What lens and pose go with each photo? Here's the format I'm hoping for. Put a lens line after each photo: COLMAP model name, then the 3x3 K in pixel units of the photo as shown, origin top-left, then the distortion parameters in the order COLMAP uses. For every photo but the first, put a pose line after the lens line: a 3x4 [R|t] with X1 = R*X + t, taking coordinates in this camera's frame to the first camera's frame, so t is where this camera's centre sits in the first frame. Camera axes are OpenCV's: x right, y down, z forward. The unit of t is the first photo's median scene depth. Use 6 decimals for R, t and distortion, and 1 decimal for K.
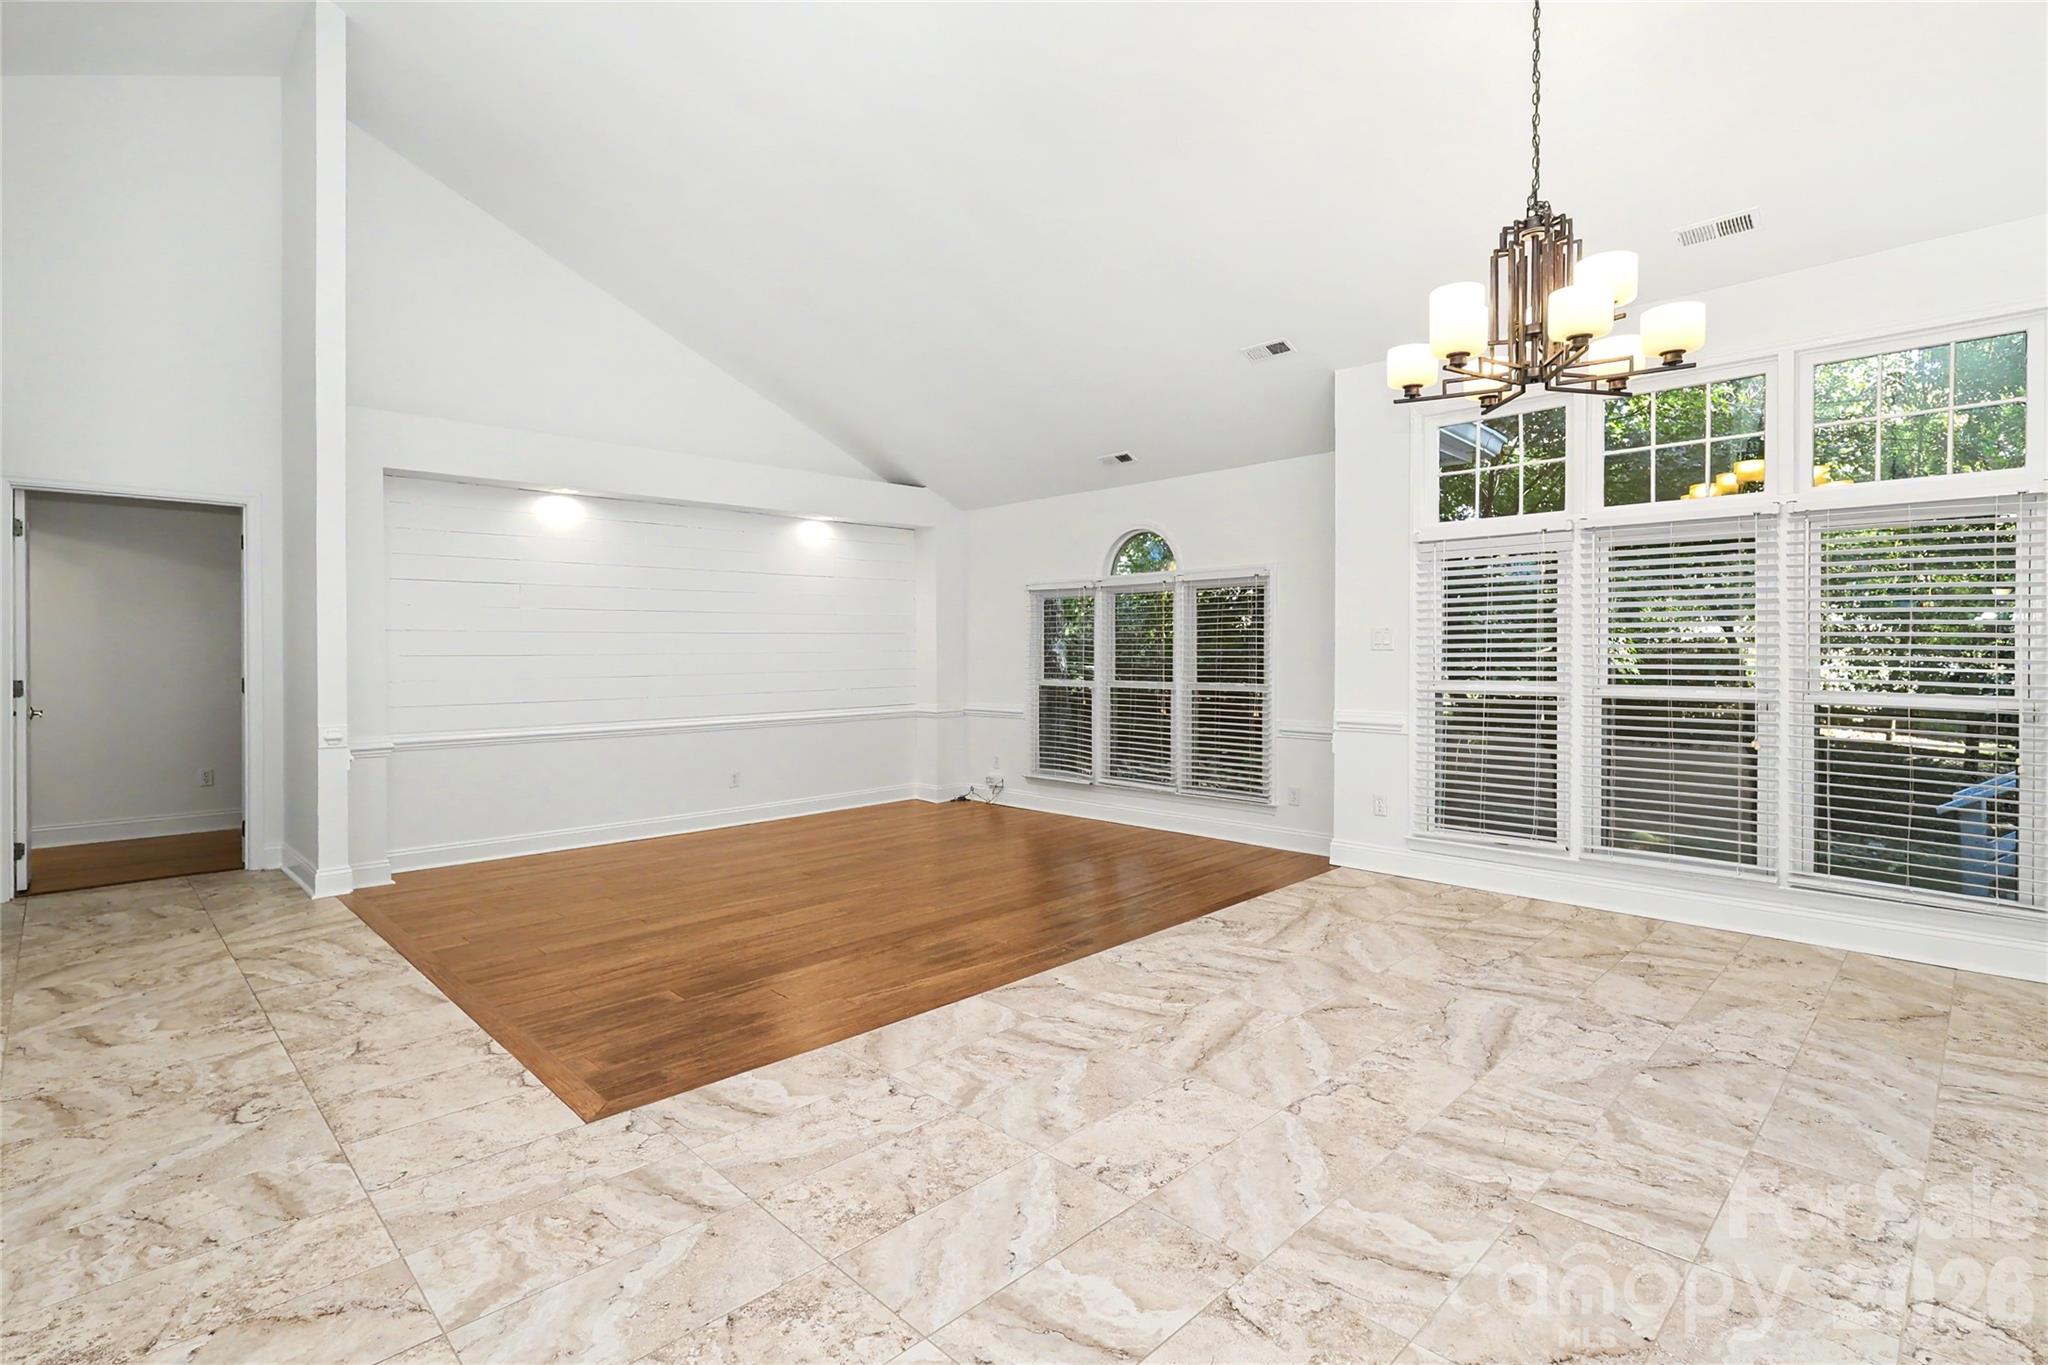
lens RADIAL K [[960.1, 0, 1022.3], [0, 960.1, 664.9], [0, 0, 1]] dist [0.002129, 0.001877]
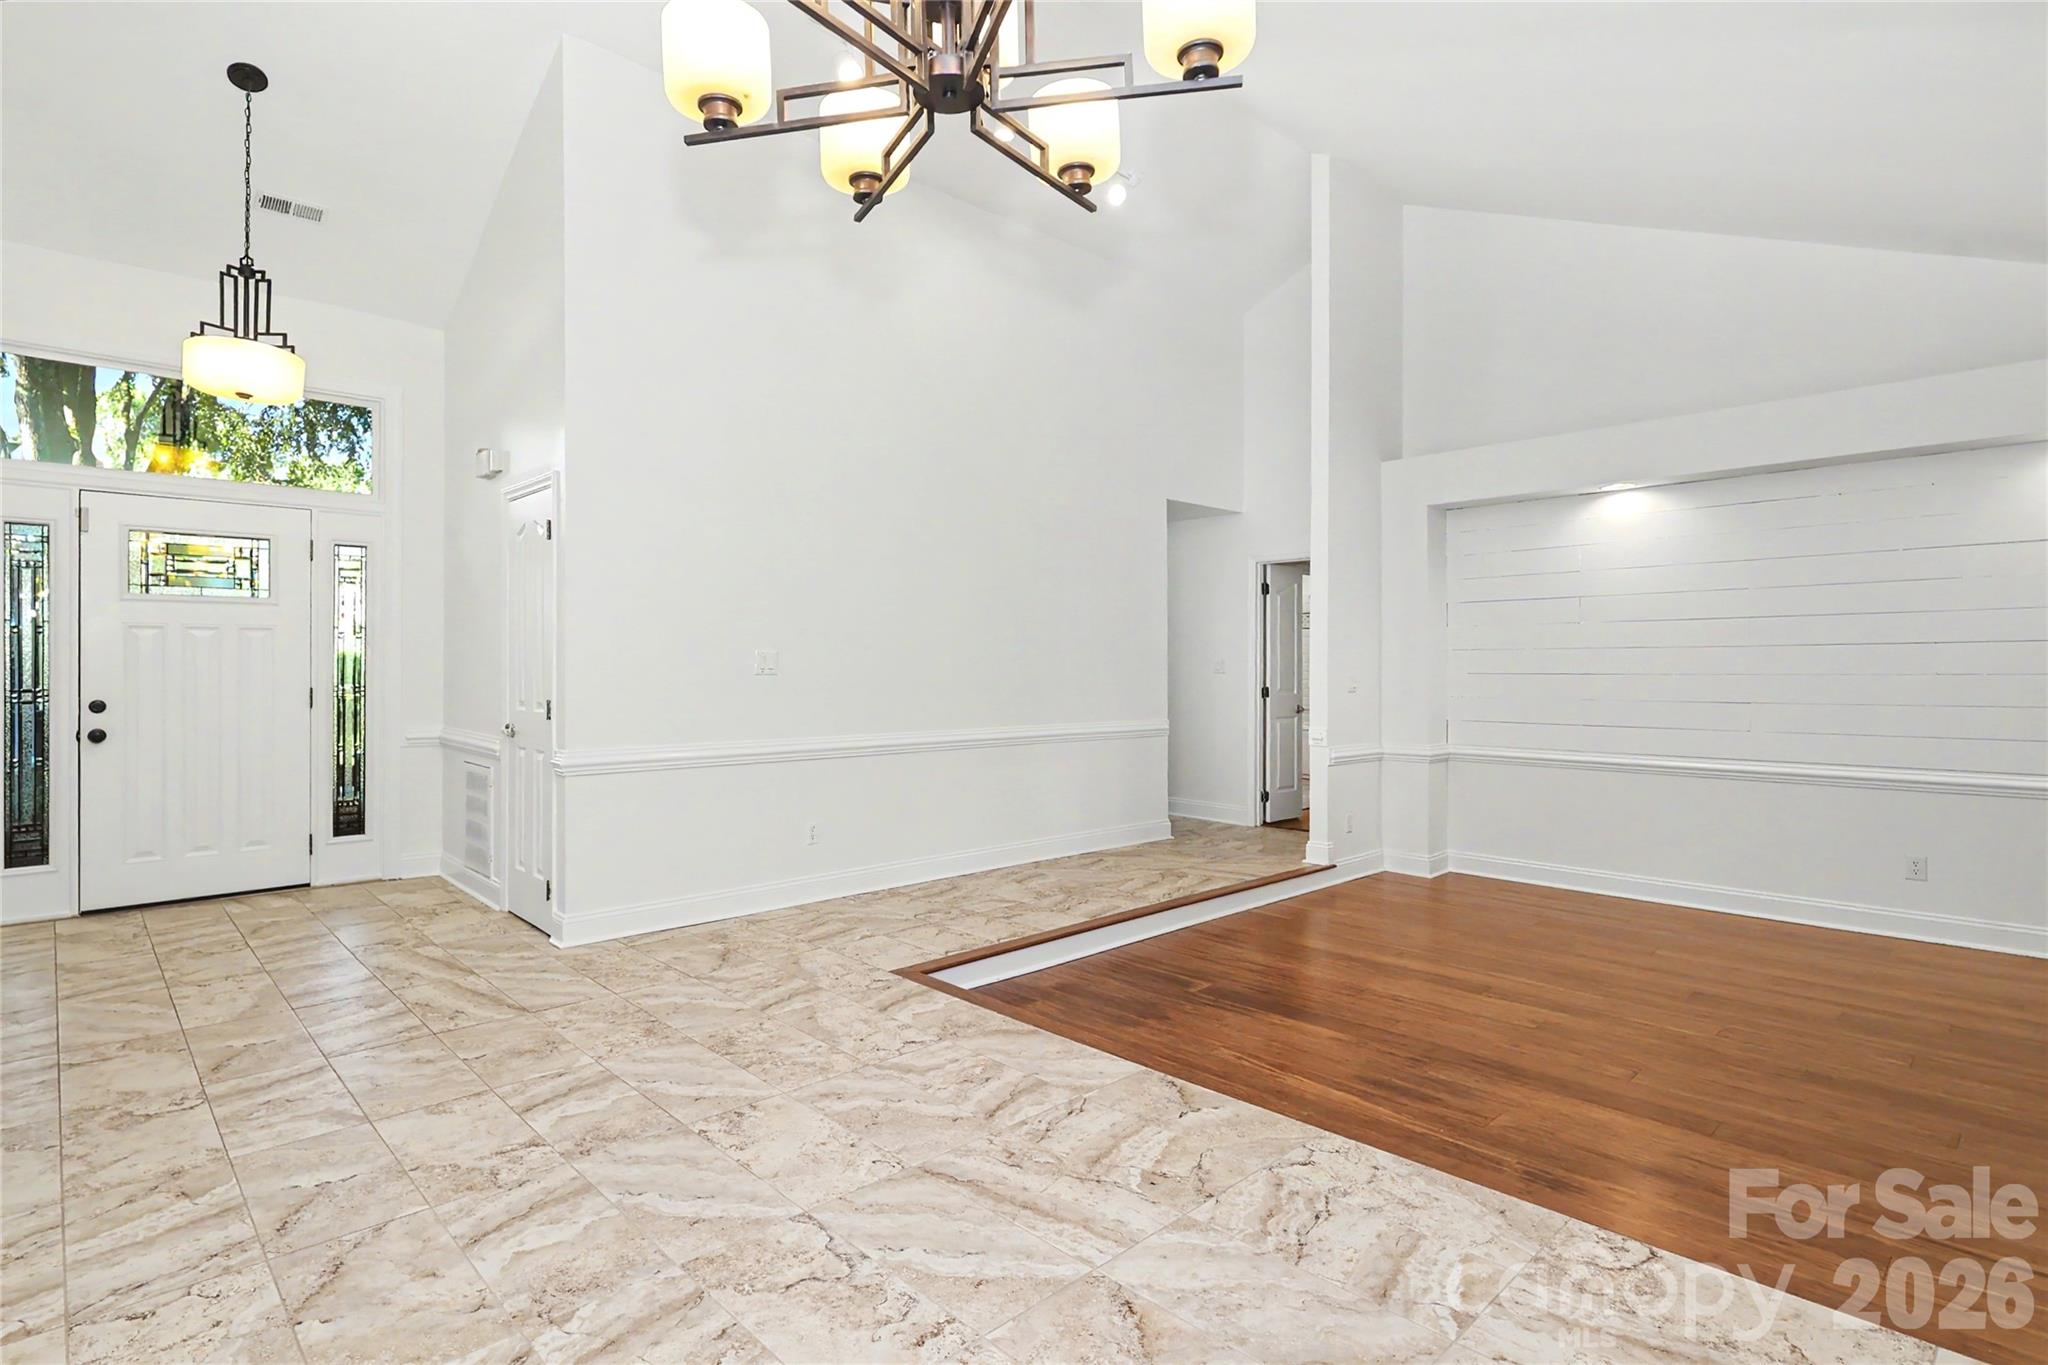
lens RADIAL K [[1014.2, 0, 1021.6], [0, 1014.2, 672.7], [0, 0, 1]] dist [0.001870, -0.000044]
pose [[-0.010404, 0.006395, -0.999925, 1.033570], [-0.014742, 0.999870, 0.006548, -0.021649], [0.999837, 0.014809, -0.010308, 1.057622]]
